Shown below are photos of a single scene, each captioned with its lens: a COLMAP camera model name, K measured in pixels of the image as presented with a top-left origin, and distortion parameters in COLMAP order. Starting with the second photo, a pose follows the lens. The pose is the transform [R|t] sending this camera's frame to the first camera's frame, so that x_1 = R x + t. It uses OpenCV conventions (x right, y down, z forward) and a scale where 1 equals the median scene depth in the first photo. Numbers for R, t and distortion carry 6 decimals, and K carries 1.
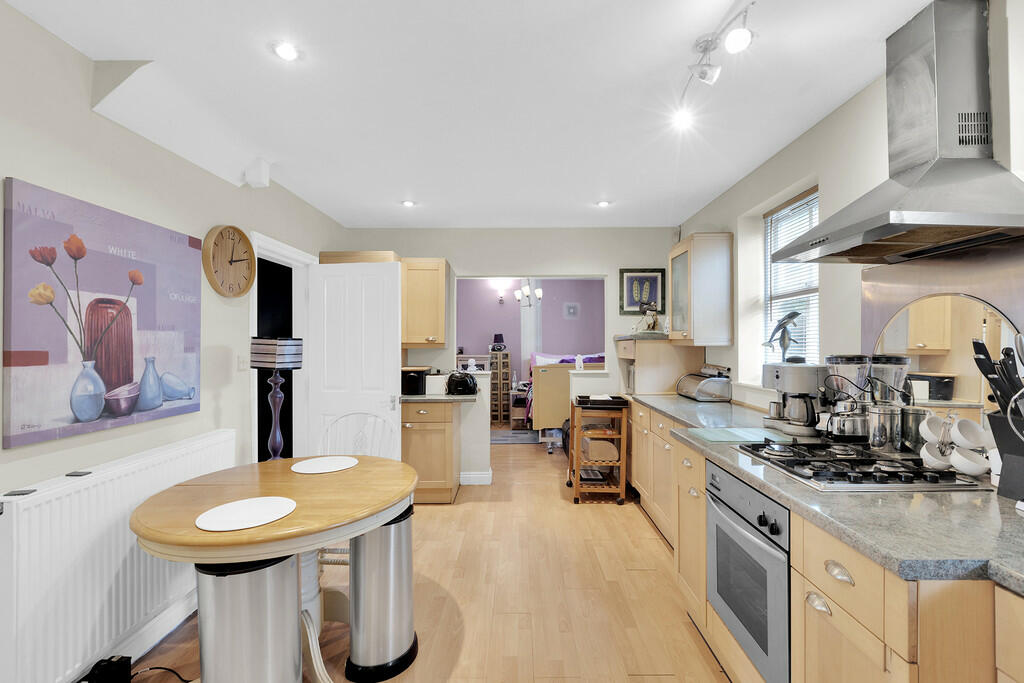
lens RADIAL K [[474.0, 0, 513.0], [0, 474.0, 342.3], [0, 0, 1]] dist [-0.004466, -0.000261]
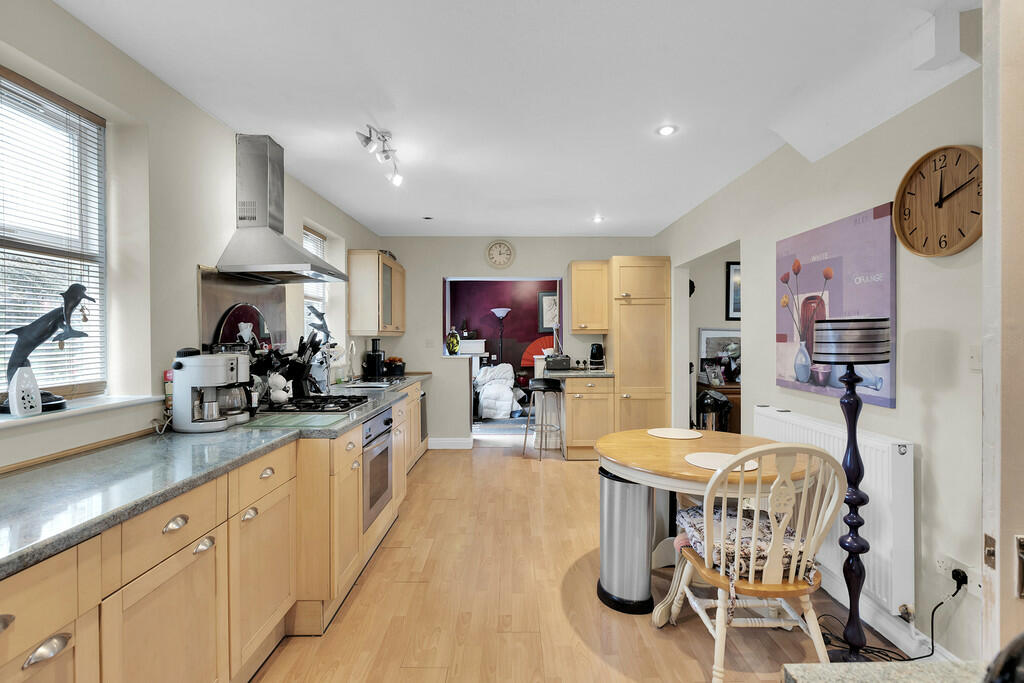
lens RADIAL K [[474.0, 0, 512.1], [0, 474.0, 340.2], [0, 0, 1]] dist [-0.004466, -0.000261]
pose [[-0.999882, 0.008759, -0.012614, 0.019181], [0.008687, 0.999946, 0.005697, 0.018473], [0.012663, 0.005587, -0.999904, 2.310388]]
